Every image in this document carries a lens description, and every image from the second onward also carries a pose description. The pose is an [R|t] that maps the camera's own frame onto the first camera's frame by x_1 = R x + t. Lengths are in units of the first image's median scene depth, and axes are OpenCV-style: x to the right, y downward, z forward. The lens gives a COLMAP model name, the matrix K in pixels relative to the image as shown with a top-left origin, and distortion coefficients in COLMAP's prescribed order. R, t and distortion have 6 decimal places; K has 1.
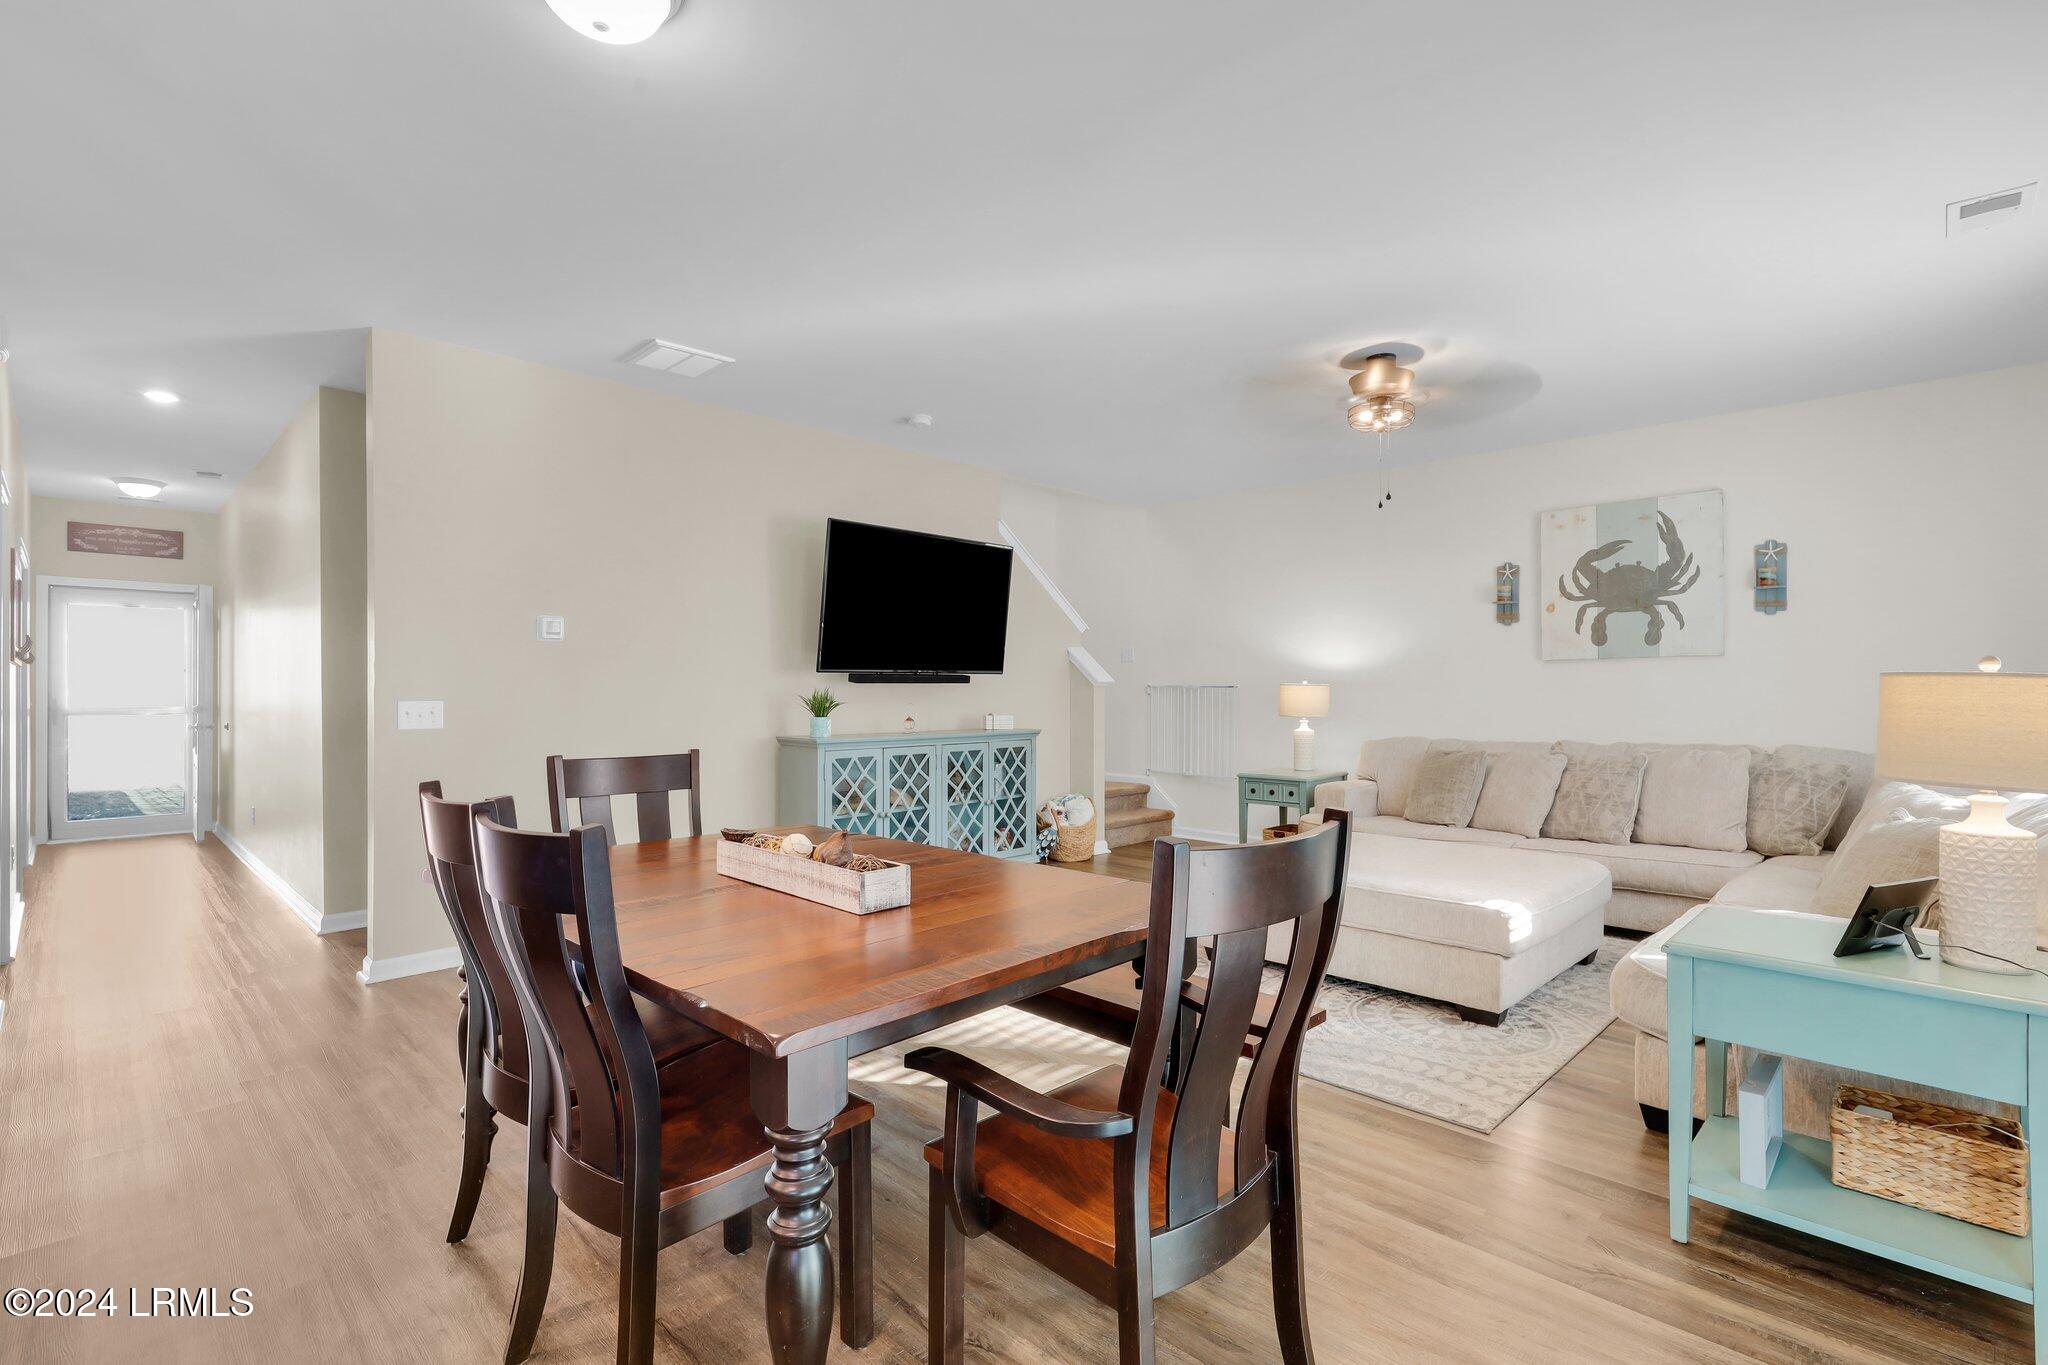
lens RADIAL K [[930.6, 0, 1033.6], [0, 930.6, 693.0], [0, 0, 1]] dist [0.000182, -0.000403]
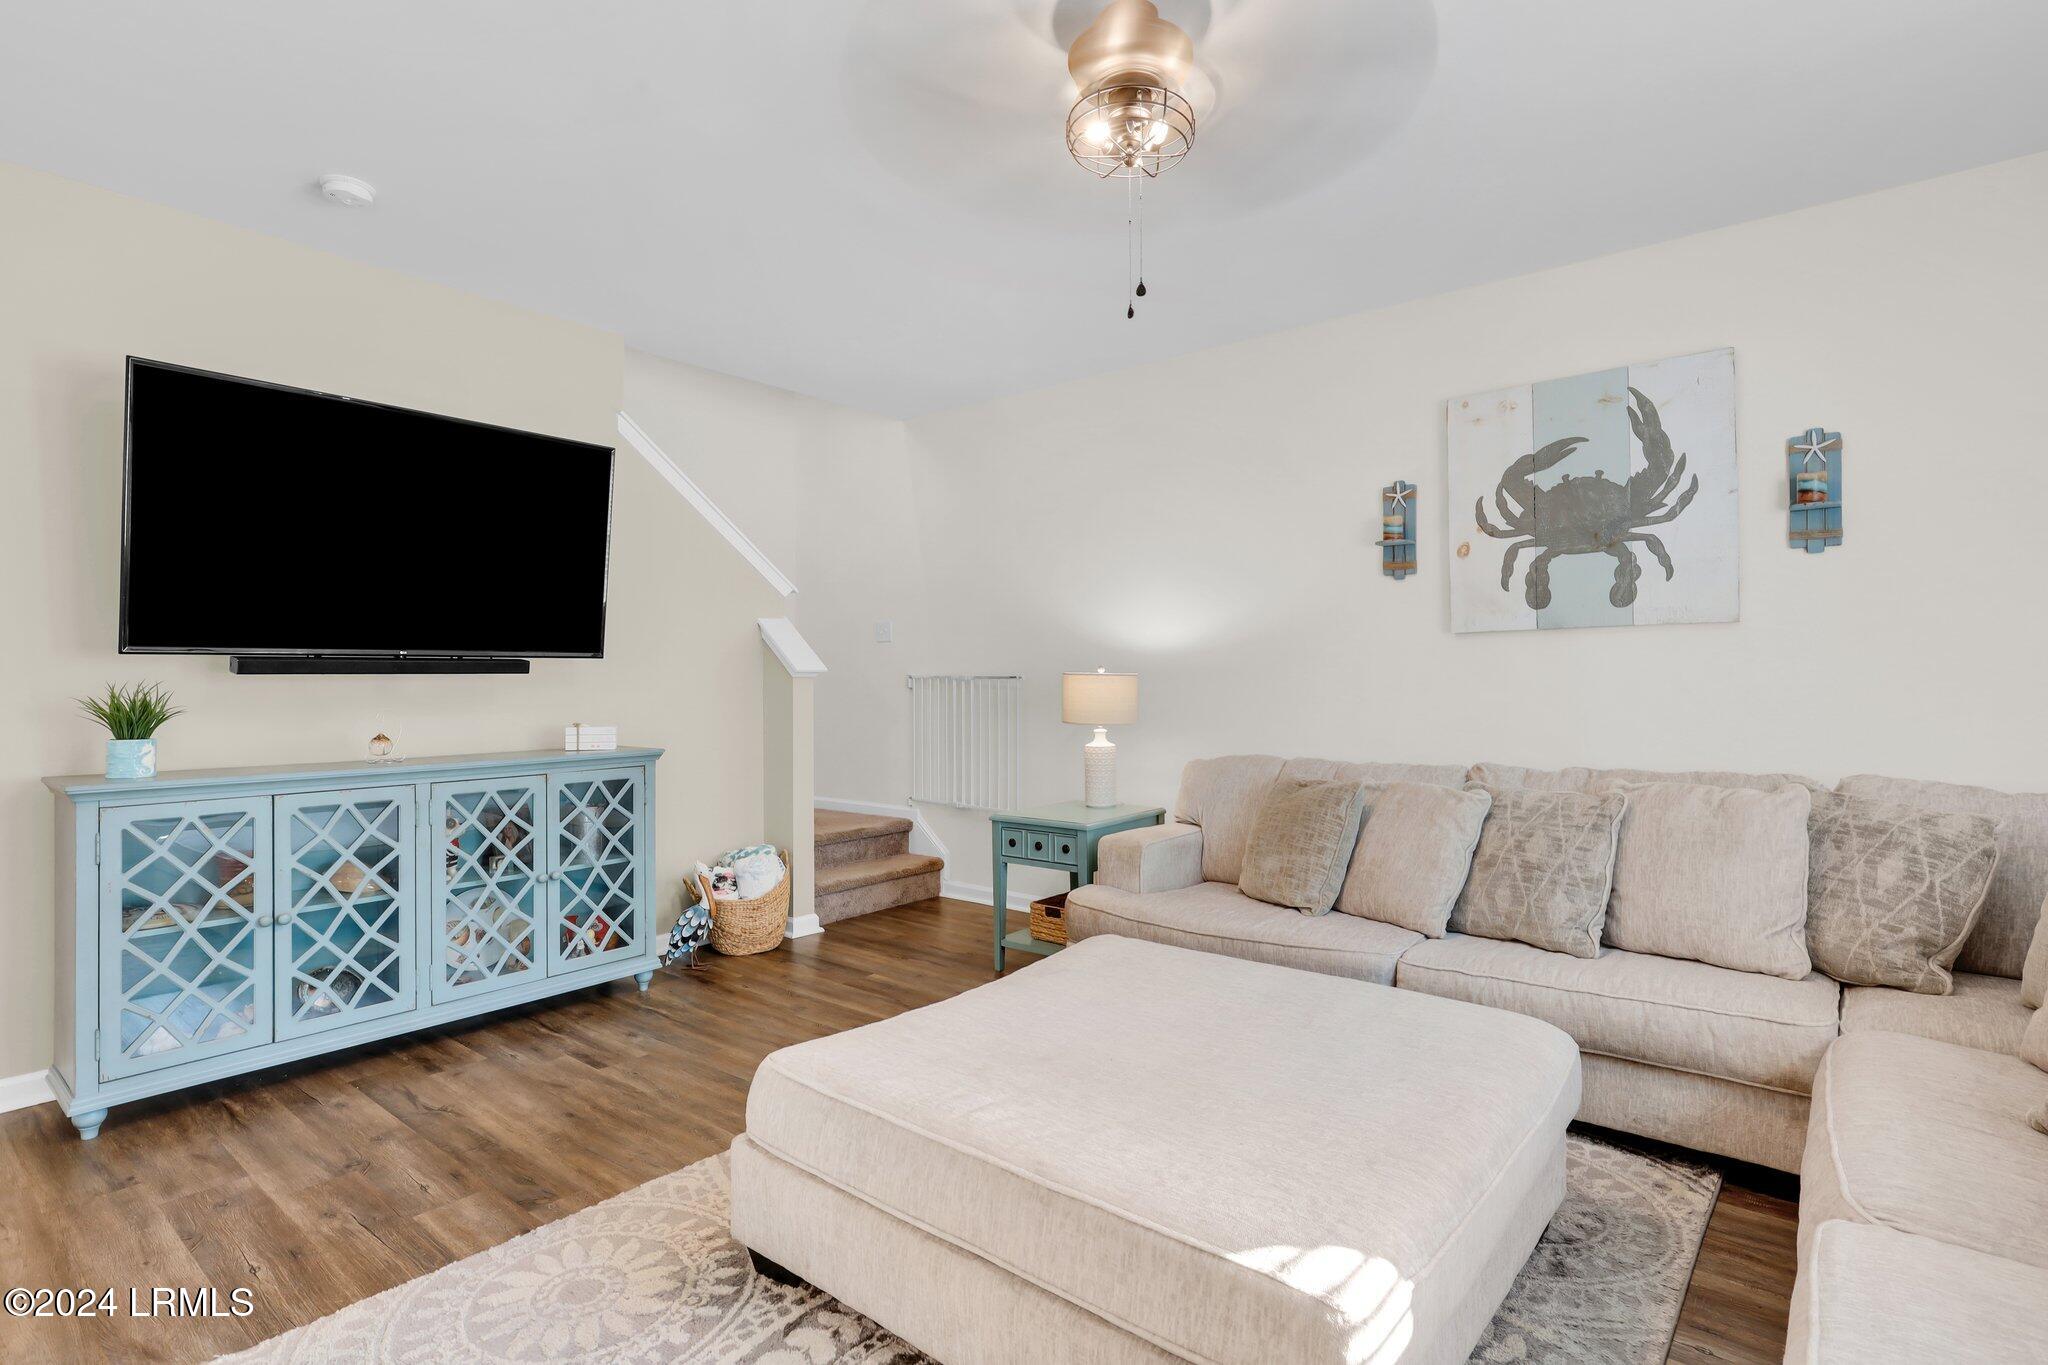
lens RADIAL K [[978.5, 0, 1031.5], [0, 978.5, 678.6], [0, 0, 1]] dist [0.001141, 0.000002]
pose [[0.996279, -0.005014, 0.086040, 0.214392], [0.005501, 0.999970, -0.005432, -0.002511], [-0.086010, 0.005885, 0.996277, 0.378772]]
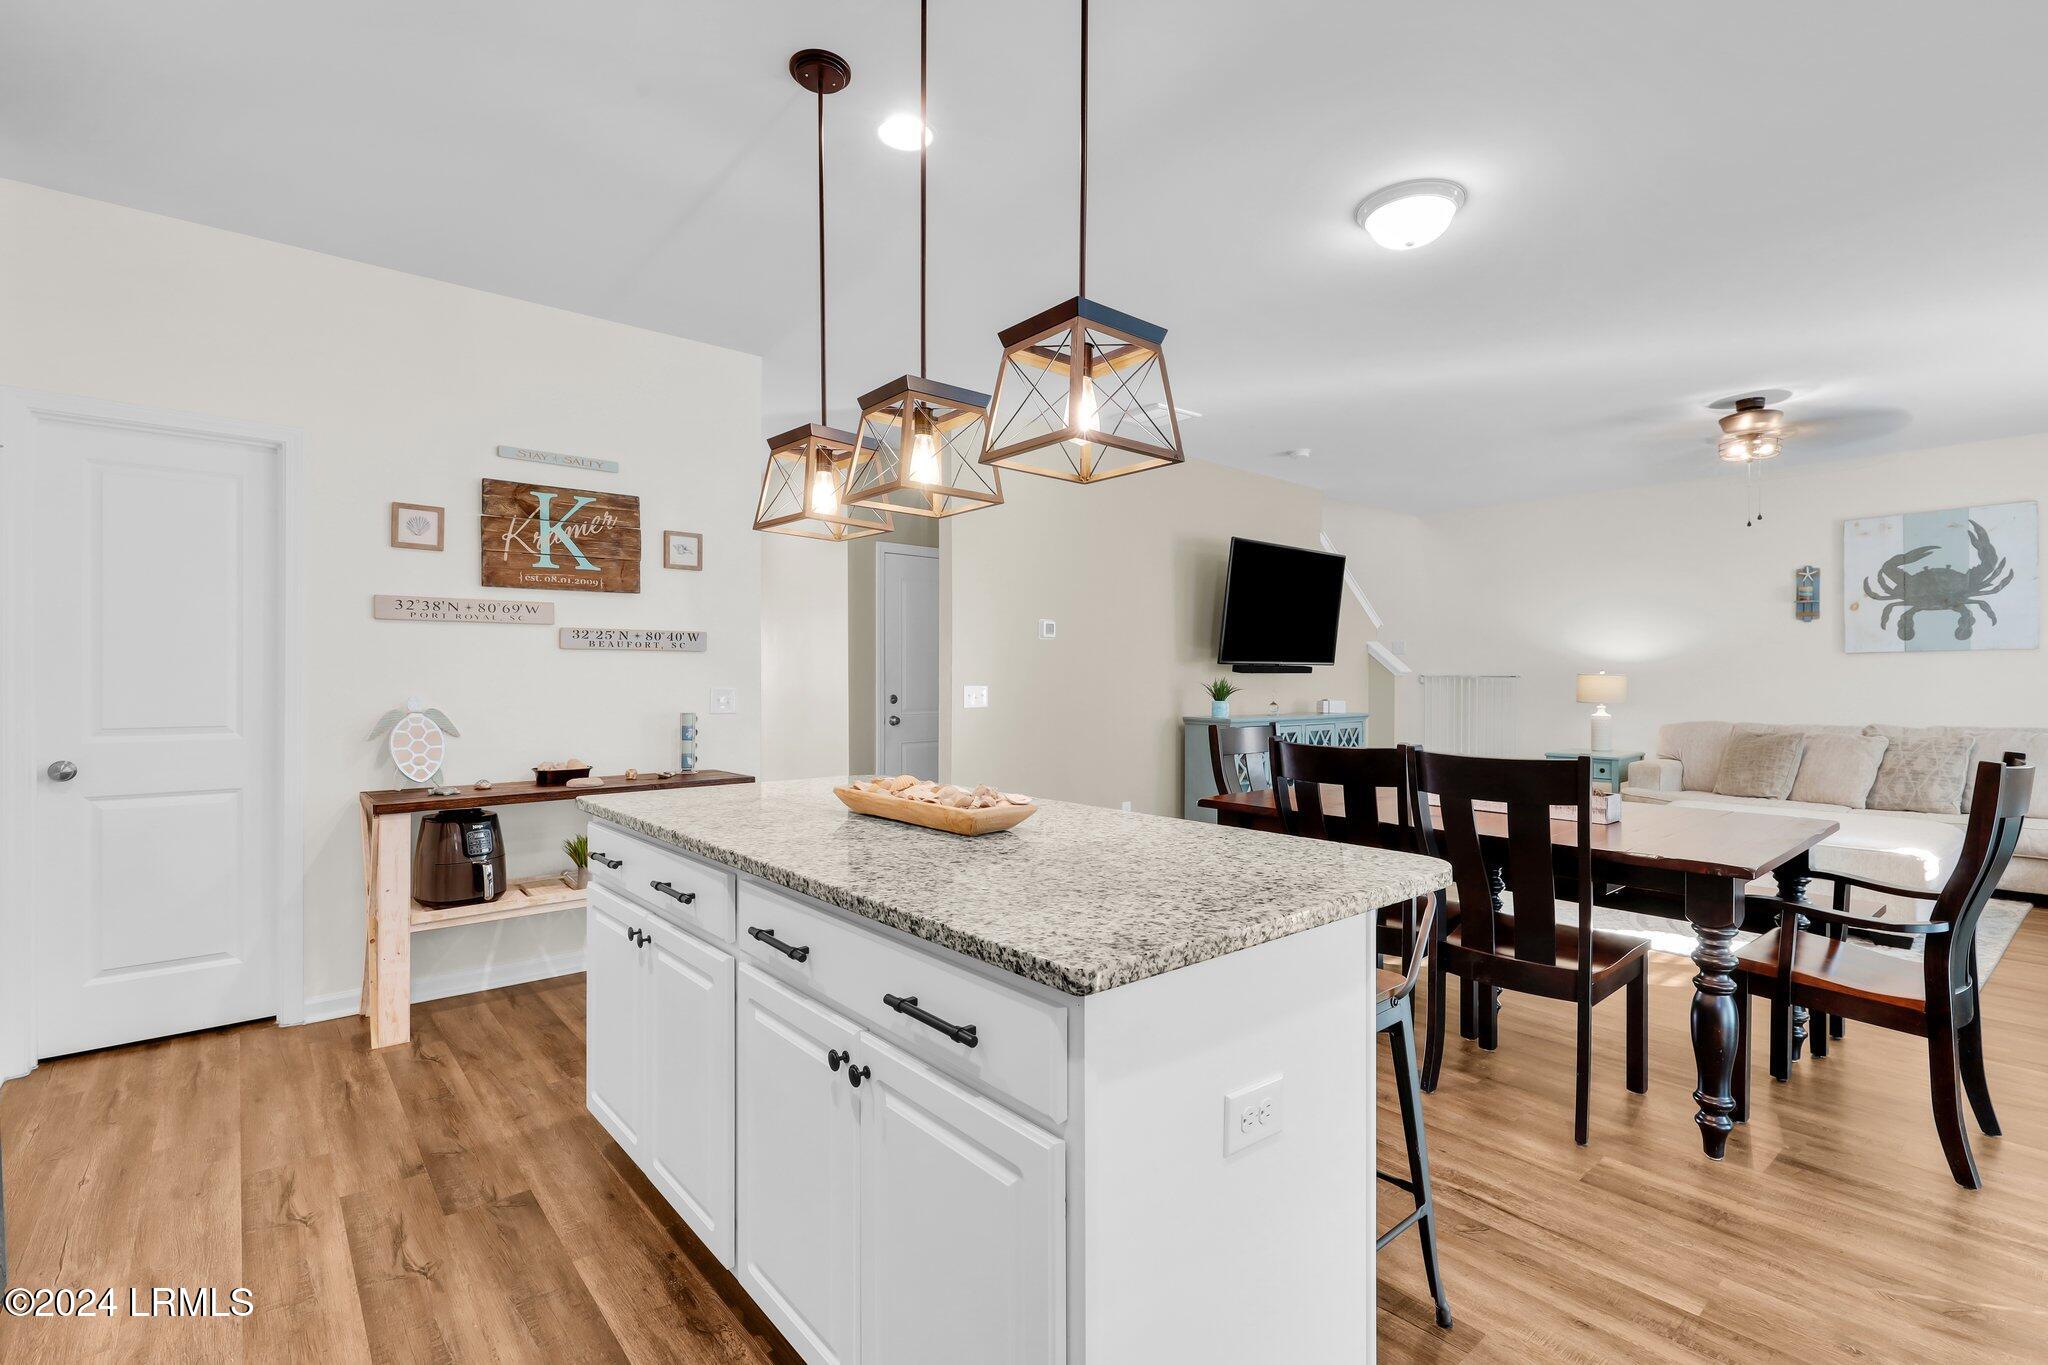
lens RADIAL K [[926.4, 0, 1030.9], [0, 926.4, 682.1], [0, 0, 1]] dist [-0.001225, -0.000230]
pose [[0.995641, 0.001830, -0.093248, -0.338309], [-0.001901, 0.999998, -0.000678, 0.002404], [0.093247, 0.000852, 0.995643, -0.207706]]
